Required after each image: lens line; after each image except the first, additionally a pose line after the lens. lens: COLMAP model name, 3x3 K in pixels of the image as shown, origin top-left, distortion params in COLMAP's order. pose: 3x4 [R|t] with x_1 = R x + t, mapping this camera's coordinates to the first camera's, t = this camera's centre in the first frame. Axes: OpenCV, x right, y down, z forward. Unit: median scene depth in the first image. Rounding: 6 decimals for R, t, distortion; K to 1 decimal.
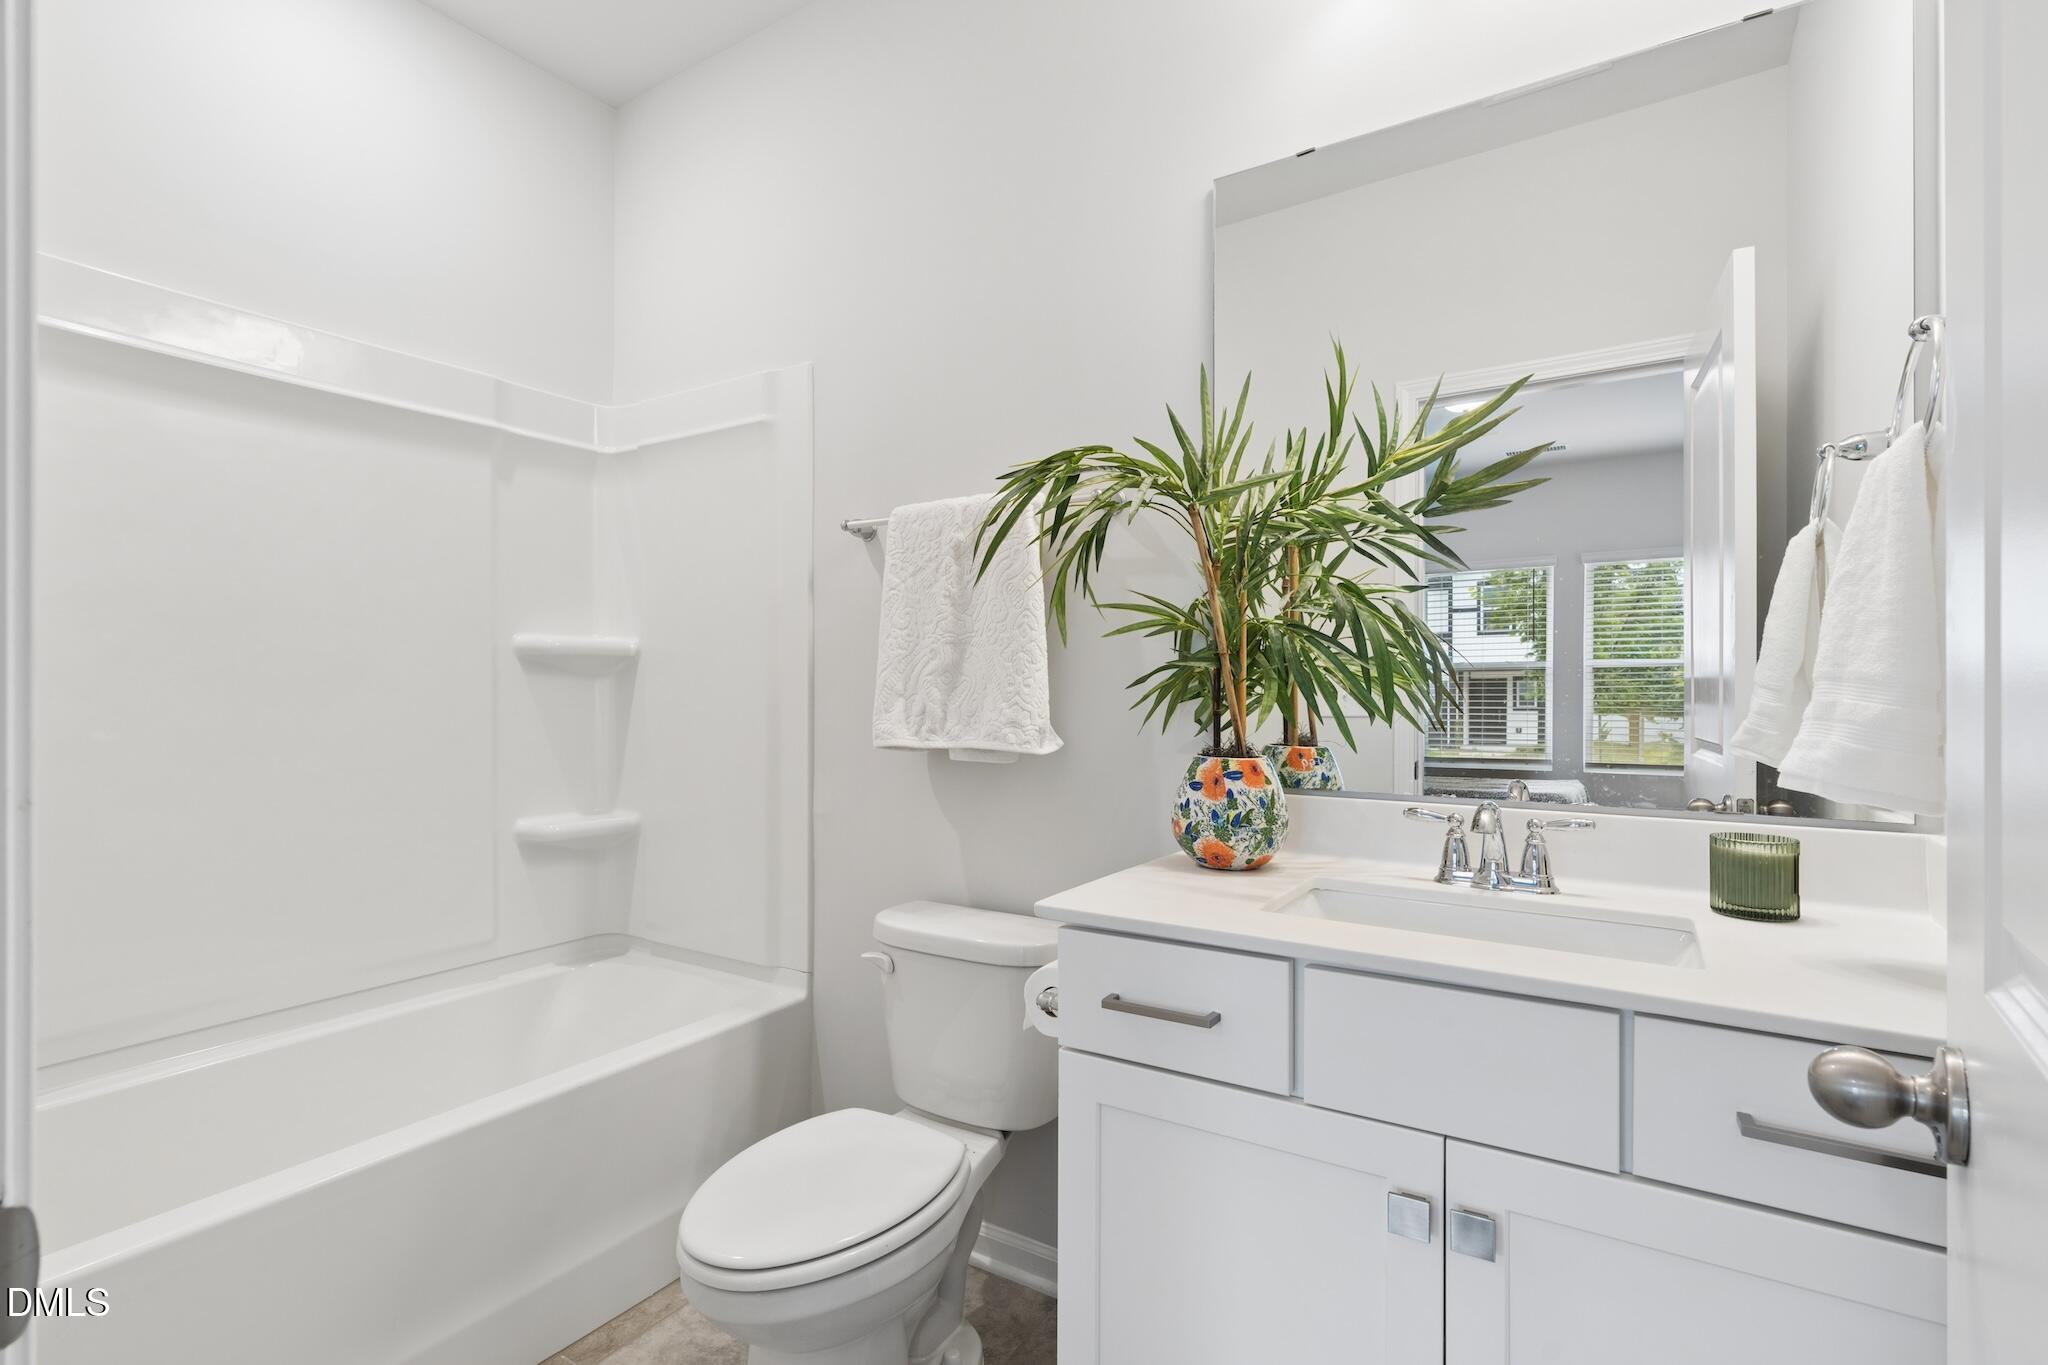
lens RADIAL K [[983.2, 0, 1034.4], [0, 983.2, 681.5], [0, 0, 1]] dist [-0.002725, 0.000023]
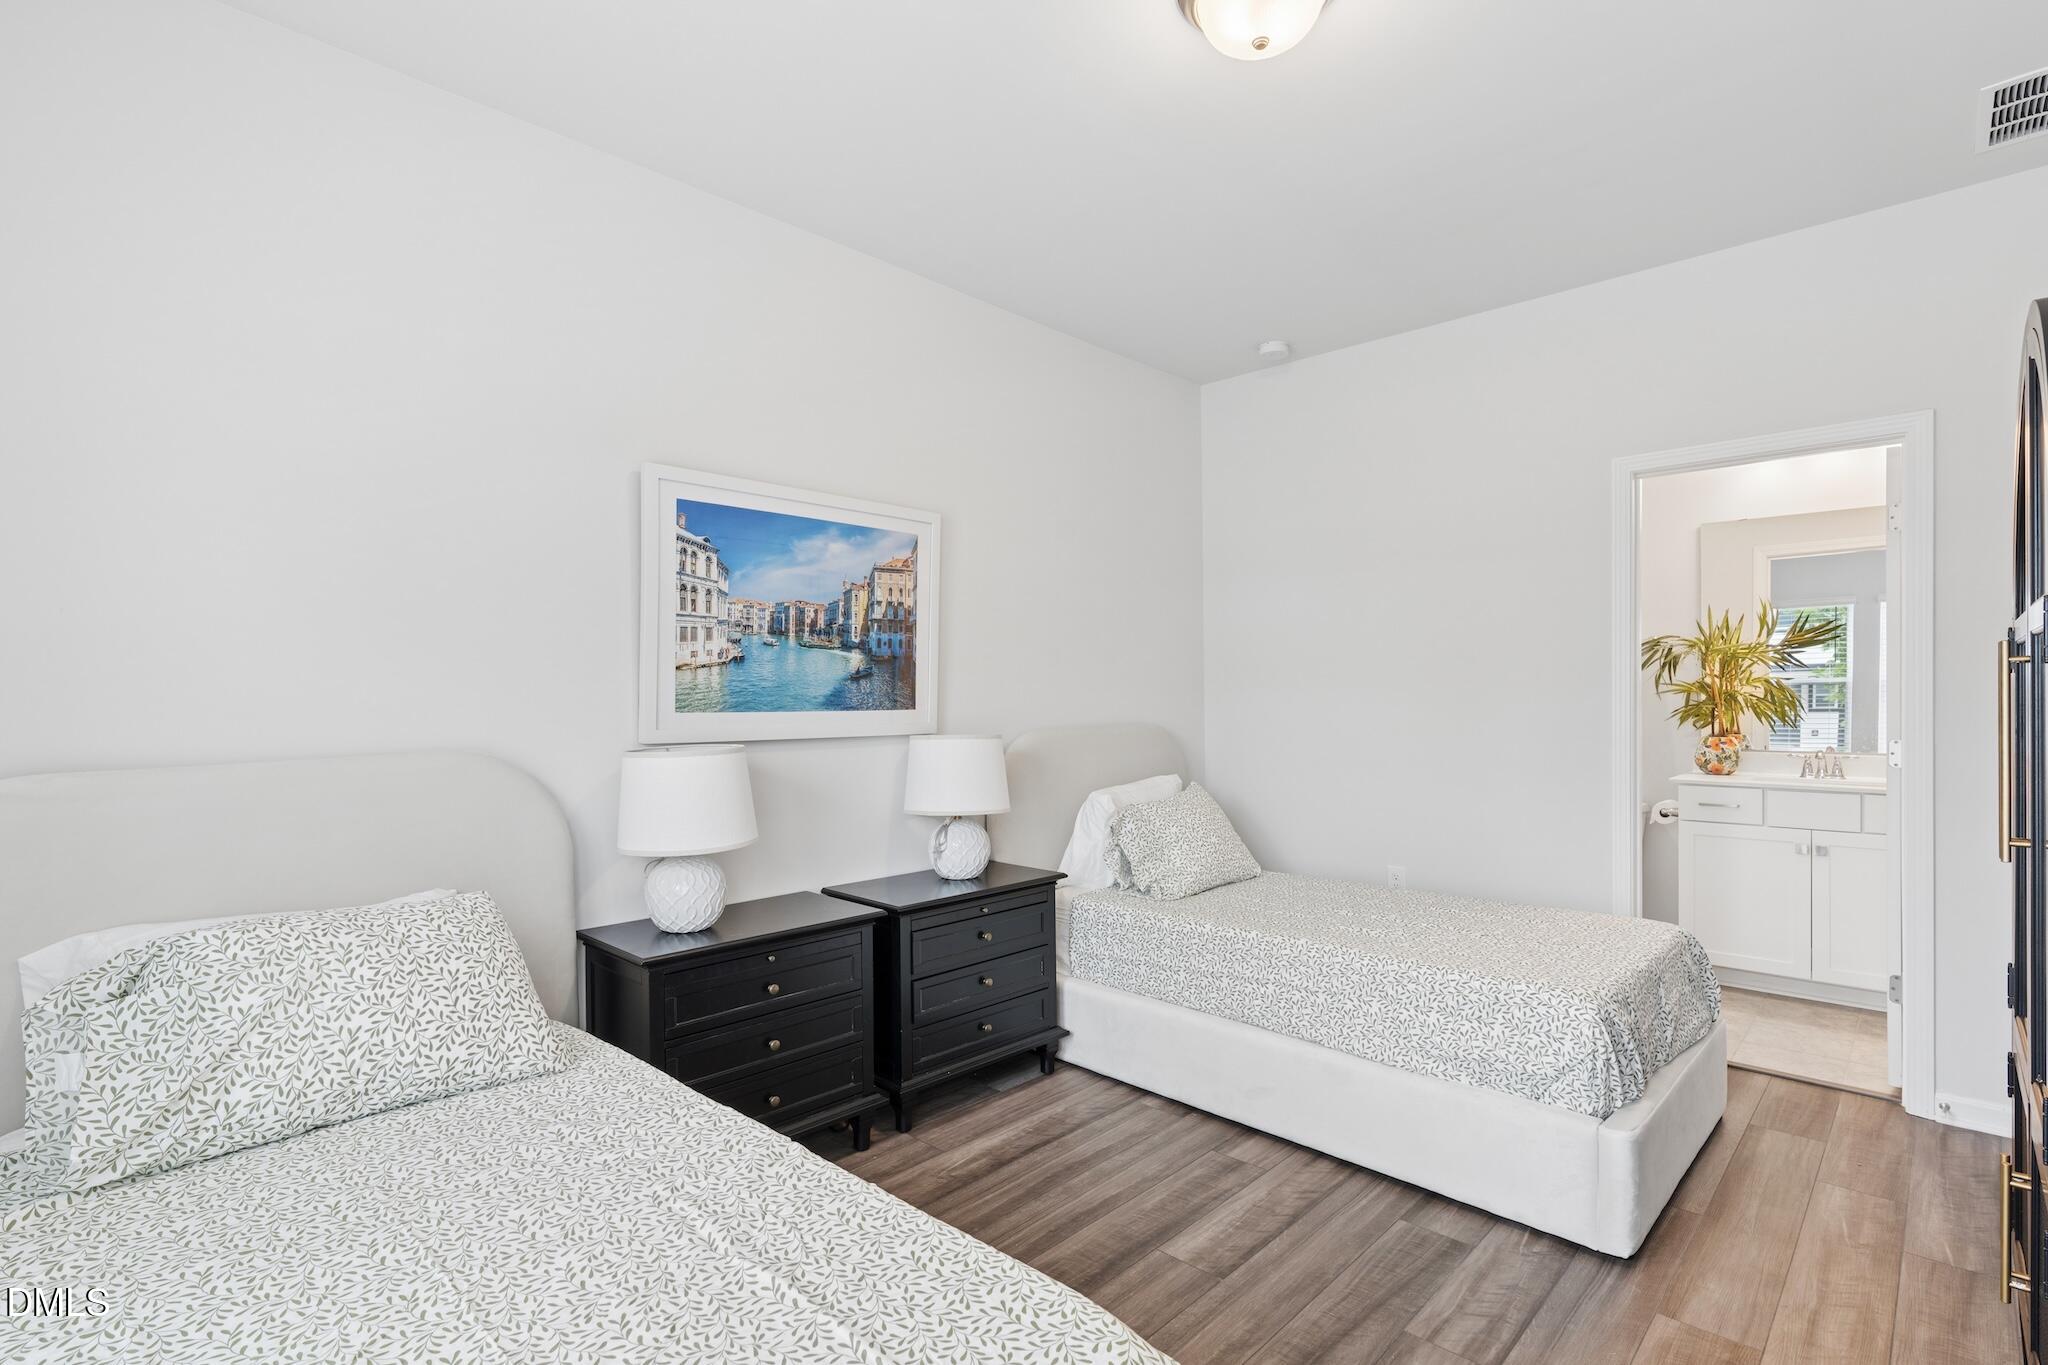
lens RADIAL K [[983.2, 0, 1032.6], [0, 983.2, 691.4], [0, 0, 1]] dist [-0.002725, 0.000023]
pose [[0.977132, -0.003754, -0.212599, -1.230077], [0.005920, 0.999937, 0.009553, -0.104870], [0.212550, -0.010593, 0.977093, -2.402924]]
